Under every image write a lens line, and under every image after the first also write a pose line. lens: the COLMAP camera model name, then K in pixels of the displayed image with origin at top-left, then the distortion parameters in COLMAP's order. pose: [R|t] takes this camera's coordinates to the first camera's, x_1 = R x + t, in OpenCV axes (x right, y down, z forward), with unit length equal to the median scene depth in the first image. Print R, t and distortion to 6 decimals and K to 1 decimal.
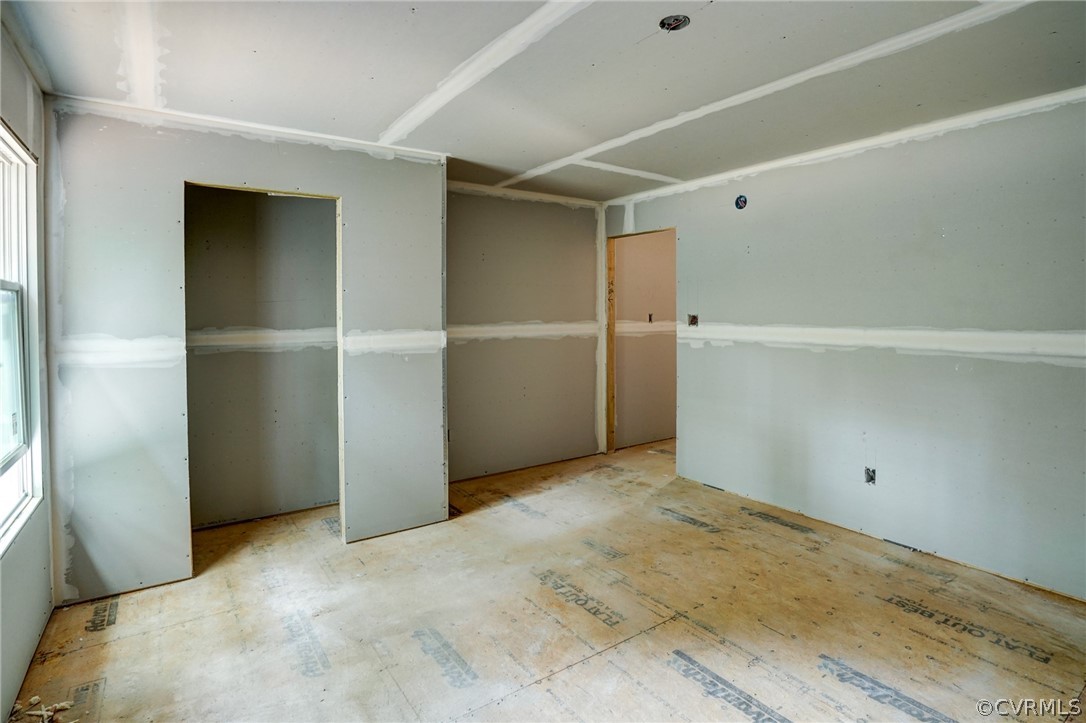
lens RADIAL K [[551.7, 0, 536.3], [0, 551.7, 314.0], [0, 0, 1]] dist [-0.051803, 0.012307]
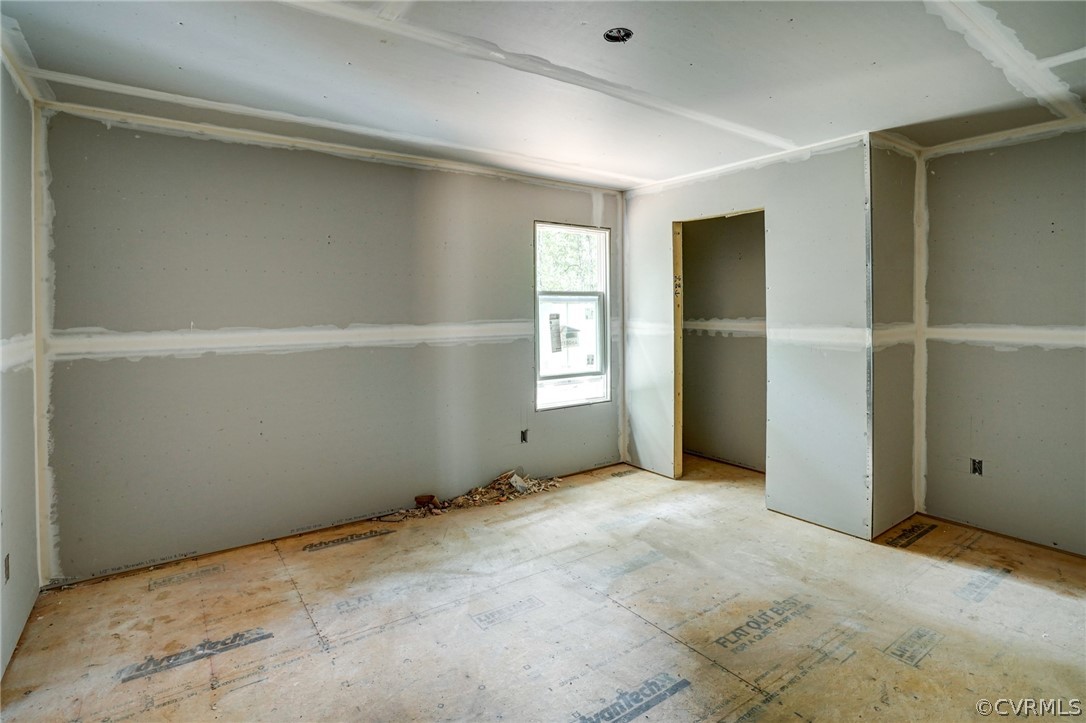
lens RADIAL K [[534.5, 0, 523.9], [0, 534.5, 307.9], [0, 0, 1]] dist [-0.055197, 0.020239]
pose [[0.015095, 0.009268, -0.999843, 0.957636], [-0.004043, 0.999949, 0.009208, -0.011905], [0.999878, 0.003904, 0.015132, 0.601949]]
